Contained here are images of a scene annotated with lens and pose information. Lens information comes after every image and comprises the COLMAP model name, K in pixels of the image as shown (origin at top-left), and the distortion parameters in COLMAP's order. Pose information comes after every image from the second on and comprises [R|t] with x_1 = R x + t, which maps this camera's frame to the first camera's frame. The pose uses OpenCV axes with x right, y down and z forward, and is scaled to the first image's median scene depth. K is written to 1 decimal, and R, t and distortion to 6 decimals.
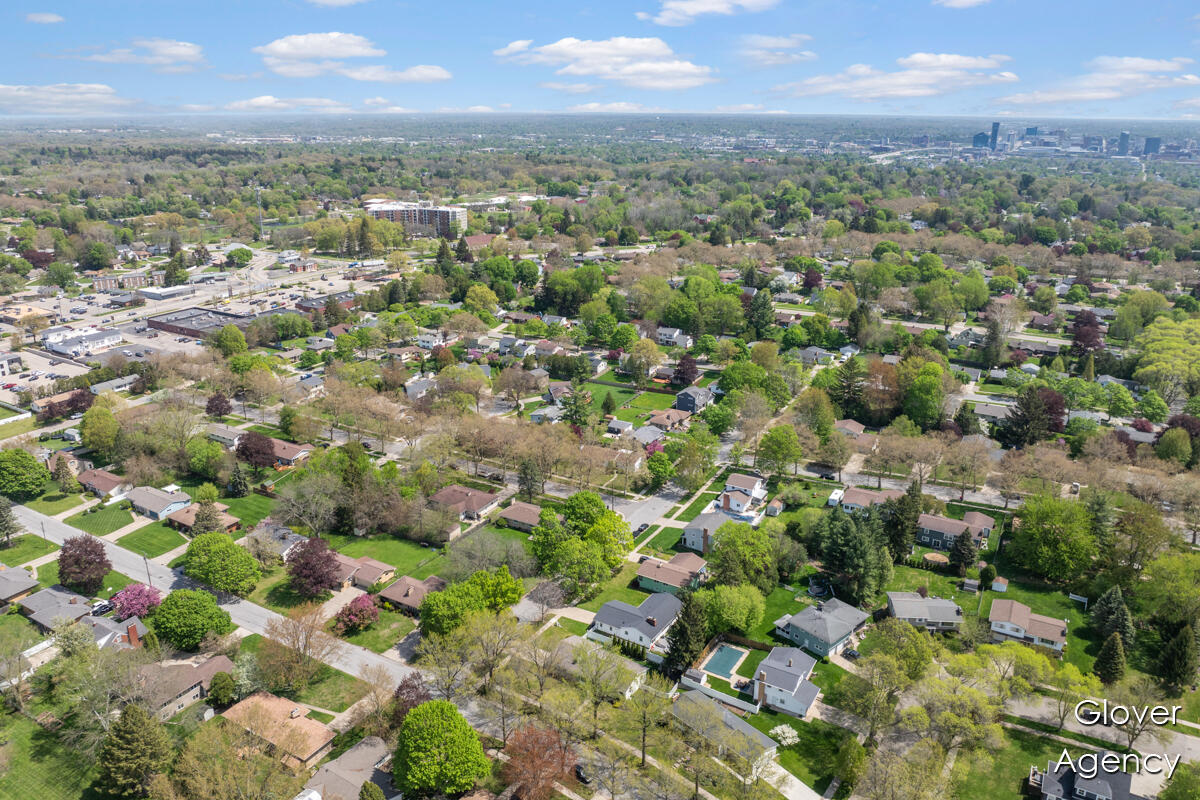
lens RADIAL K [[843.8, 0, 598.4], [0, 843.8, 396.9], [0, 0, 1]] dist [-0.035289, 0.000440]
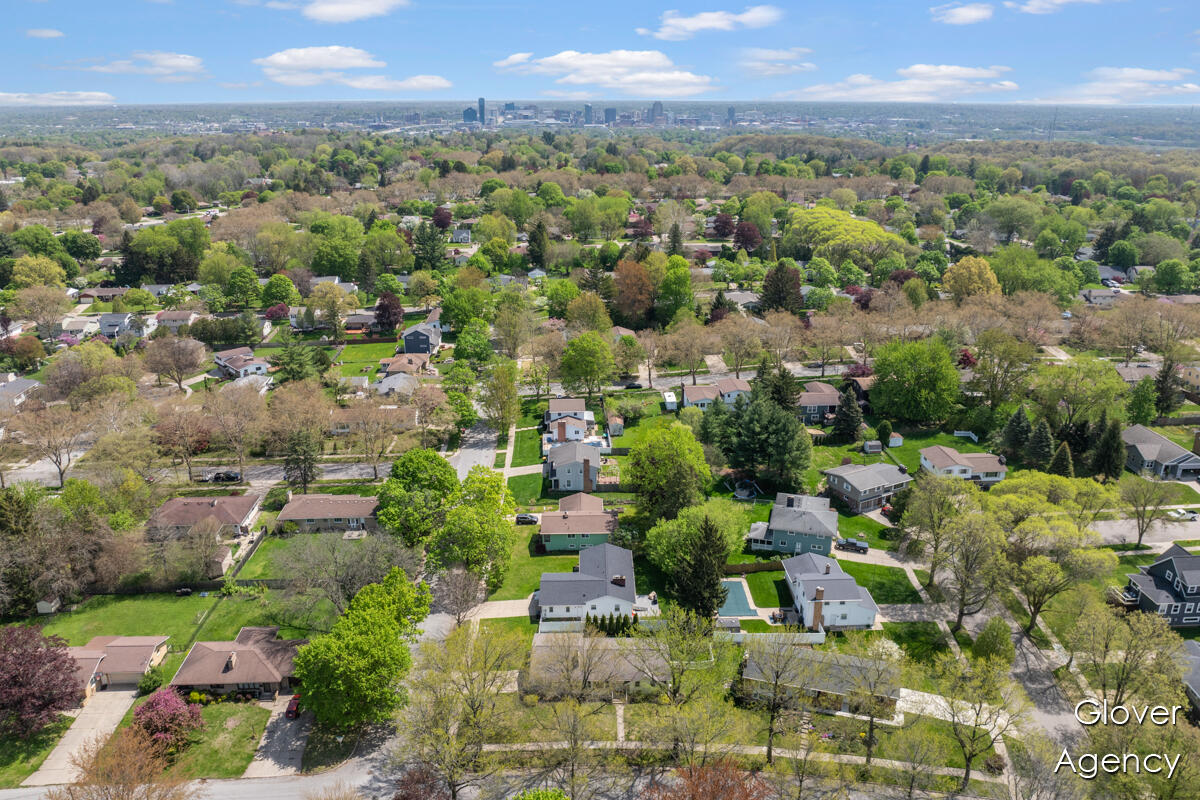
lens RADIAL K [[843.8, 0, 602.6], [0, 843.8, 403.2], [0, 0, 1]] dist [-0.035289, 0.000440]
pose [[0.838904, -0.189969, 0.510052, -0.209243], [0.178103, 0.981333, 0.072564, 0.044201], [-0.514315, 0.029968, 0.857078, 0.275478]]
